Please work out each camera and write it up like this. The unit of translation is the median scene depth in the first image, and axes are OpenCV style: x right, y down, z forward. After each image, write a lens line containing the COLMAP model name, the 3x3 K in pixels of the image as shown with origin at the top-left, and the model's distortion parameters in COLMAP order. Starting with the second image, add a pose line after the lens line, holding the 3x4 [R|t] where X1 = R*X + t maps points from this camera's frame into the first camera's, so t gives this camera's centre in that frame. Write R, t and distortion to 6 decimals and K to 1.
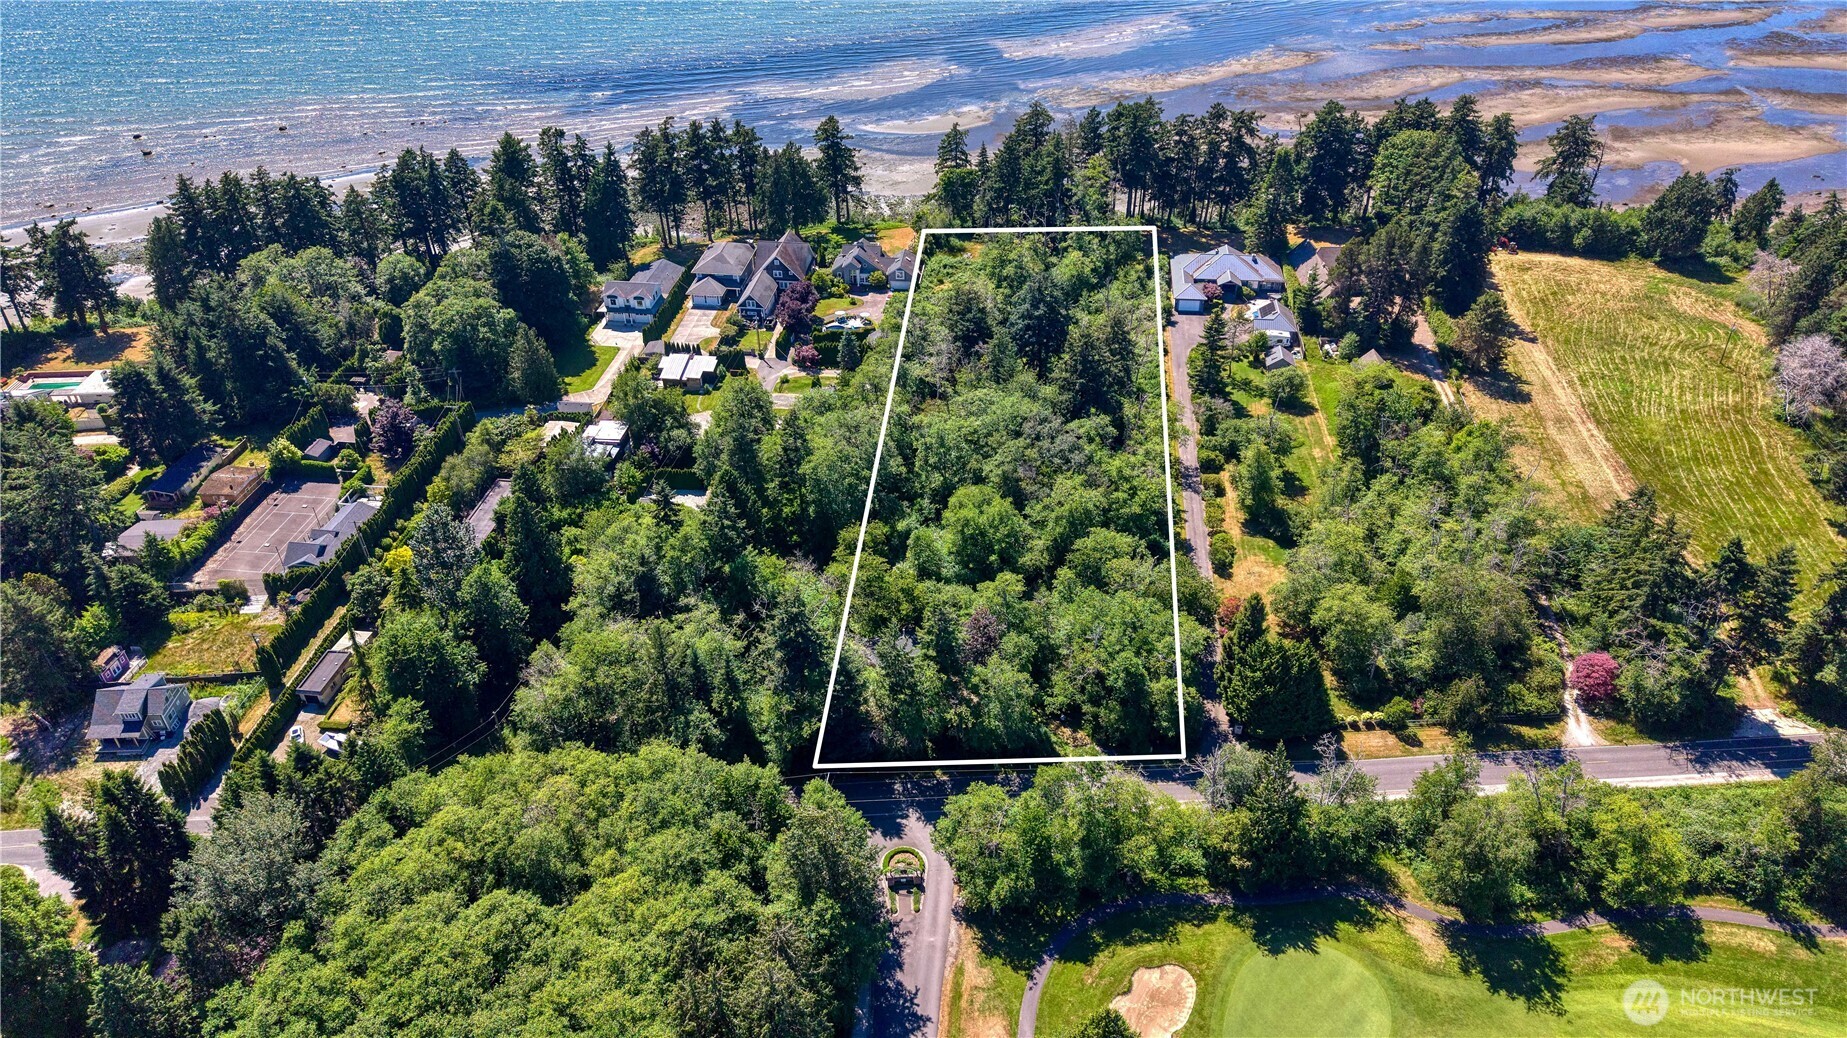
lens RADIAL K [[1244.2, 0, 923.5], [0, 1244.2, 519.0], [0, 0, 1]] dist [0.005019, -0.002988]
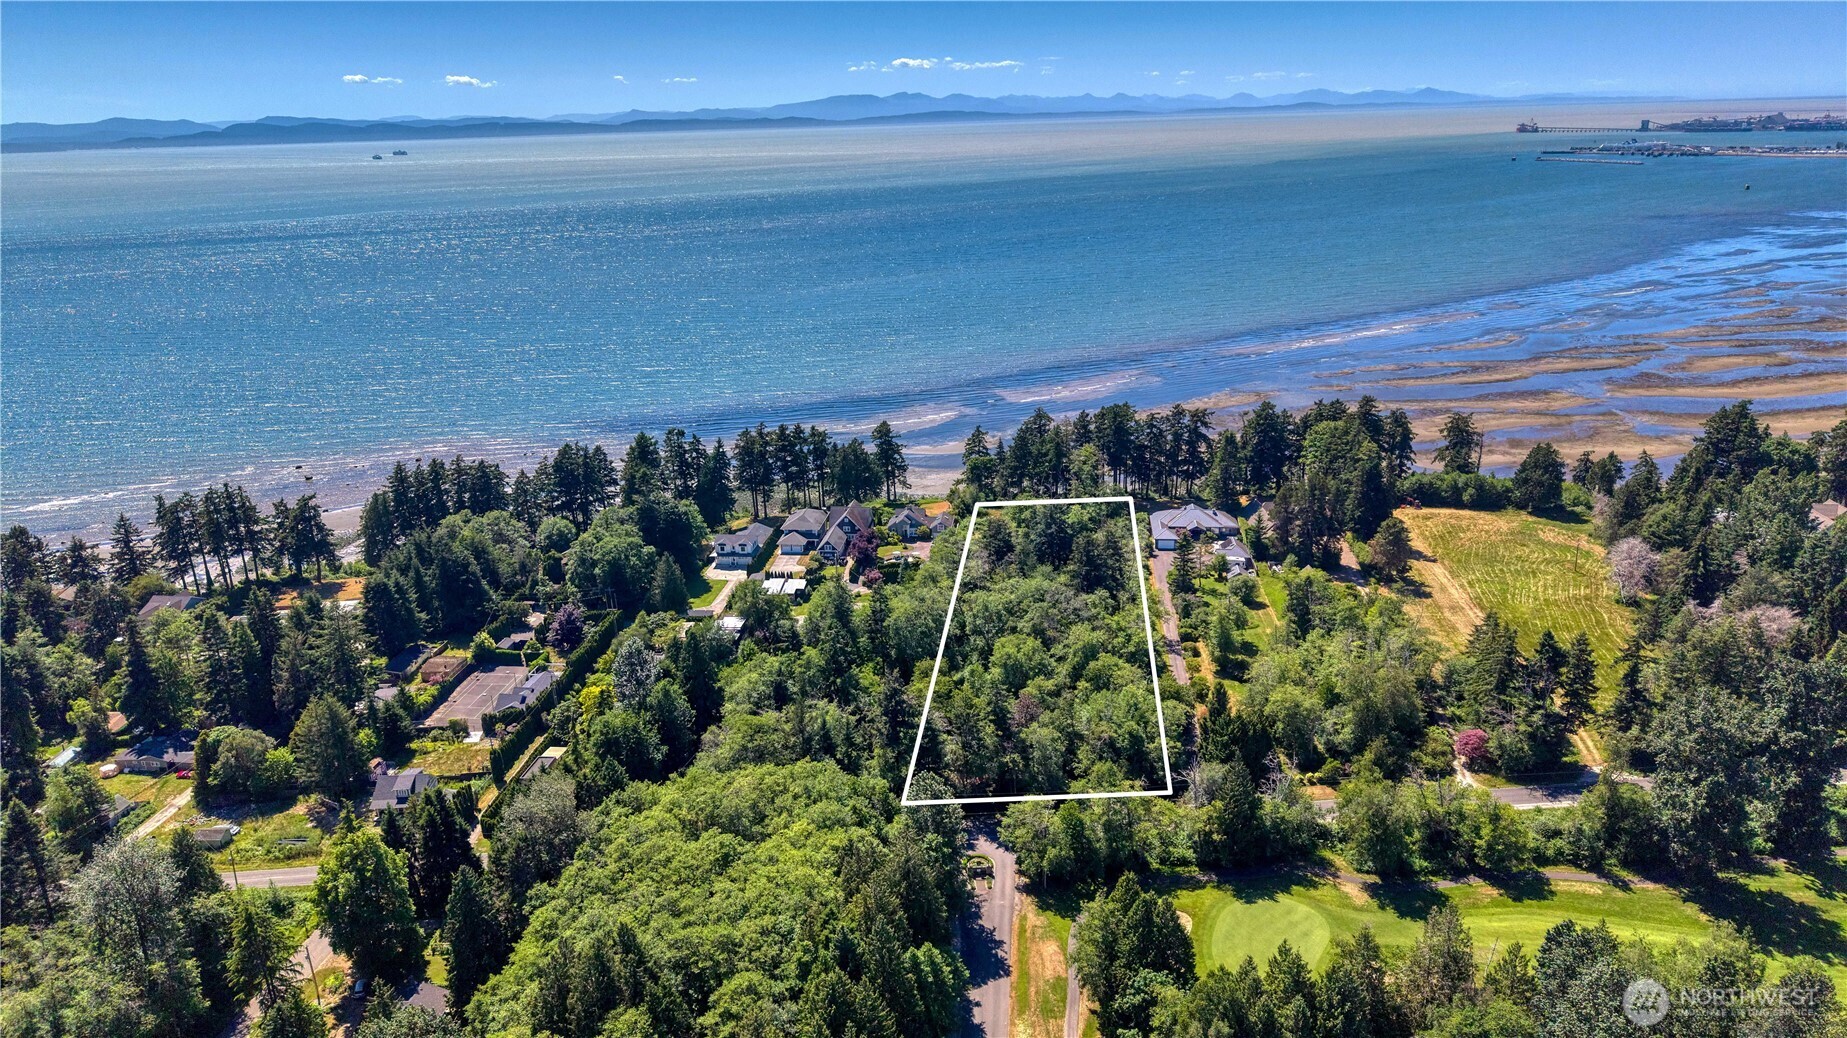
lens RADIAL K [[1307.2, 0, 923.5], [0, 1307.2, 519.0], [0, 0, 1]] dist [0.023357, -0.051040]
pose [[0.999789, -0.019477, 0.006549, -0.053001], [0.020546, 0.952238, -0.304666, 0.239817], [-0.000302, 0.304736, 0.952437, -0.340148]]
